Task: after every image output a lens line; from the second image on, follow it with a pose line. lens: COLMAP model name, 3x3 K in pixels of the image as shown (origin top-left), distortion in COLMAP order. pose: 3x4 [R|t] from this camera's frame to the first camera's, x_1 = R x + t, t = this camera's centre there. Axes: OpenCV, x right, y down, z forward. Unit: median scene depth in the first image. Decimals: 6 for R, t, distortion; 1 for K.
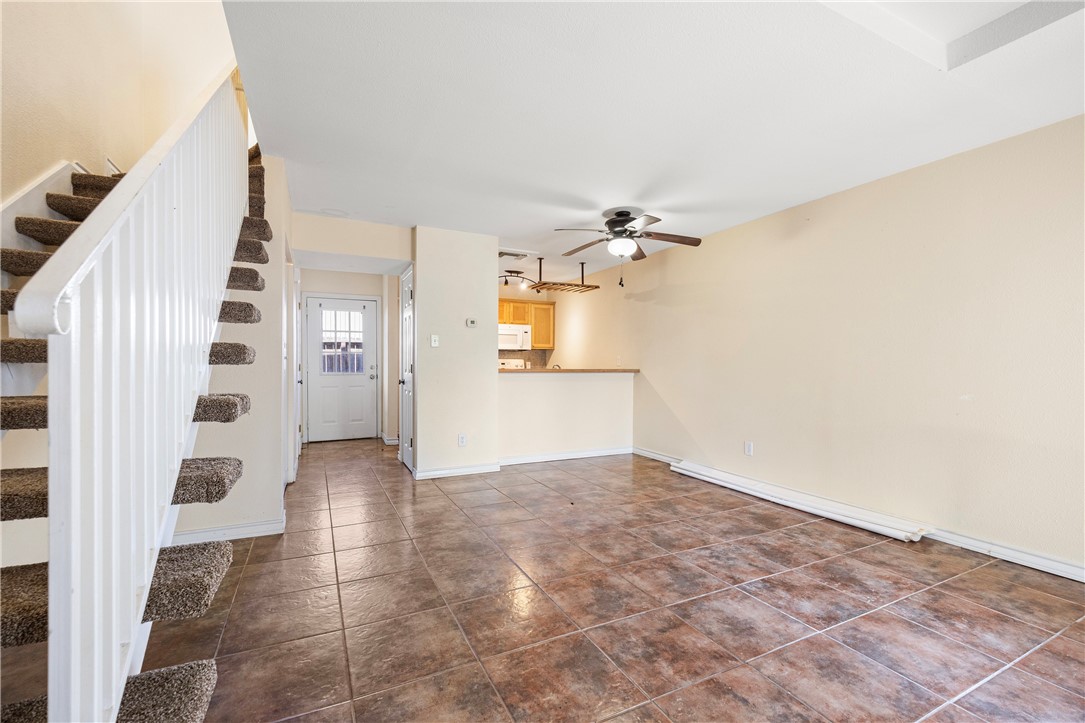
lens RADIAL K [[454.9, 0, 542.5], [0, 454.9, 361.5], [0, 0, 1]] dist [-0.000086, -0.000434]
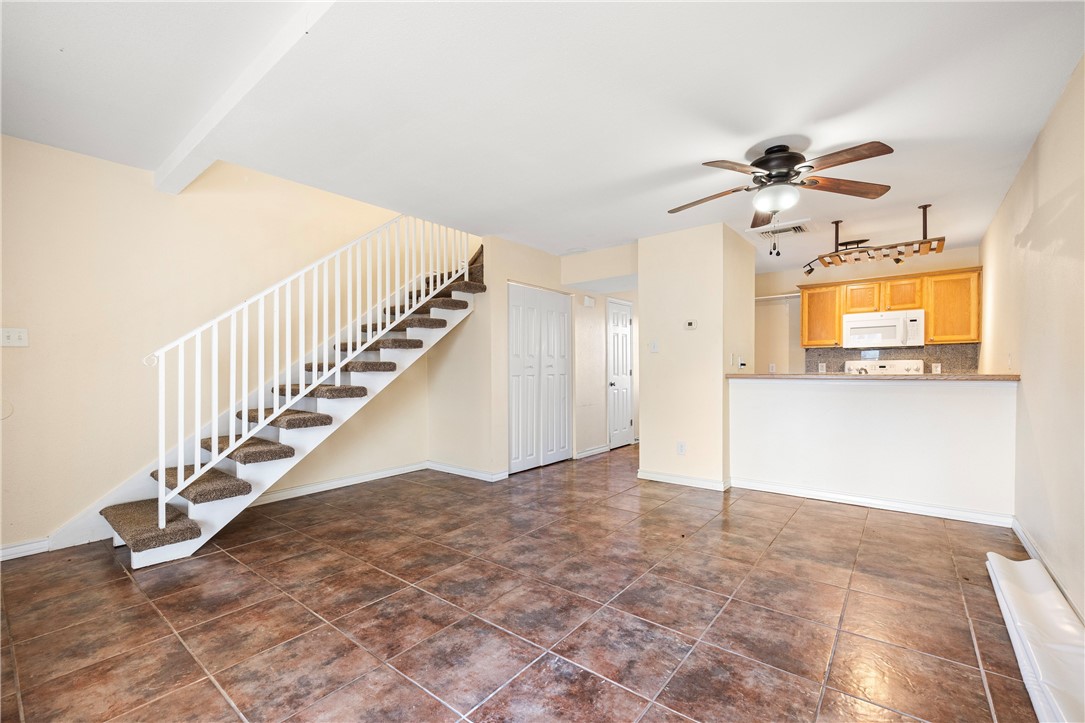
lens RADIAL K [[454.2, 0, 542.5], [0, 454.2, 361.5], [0, 0, 1]] dist [0.000327, -0.000198]
pose [[0.429480, -0.024878, -0.902734, 0.932150], [0.014939, 0.999679, -0.020443, 0.009382], [0.902953, -0.004706, 0.429714, 0.538950]]
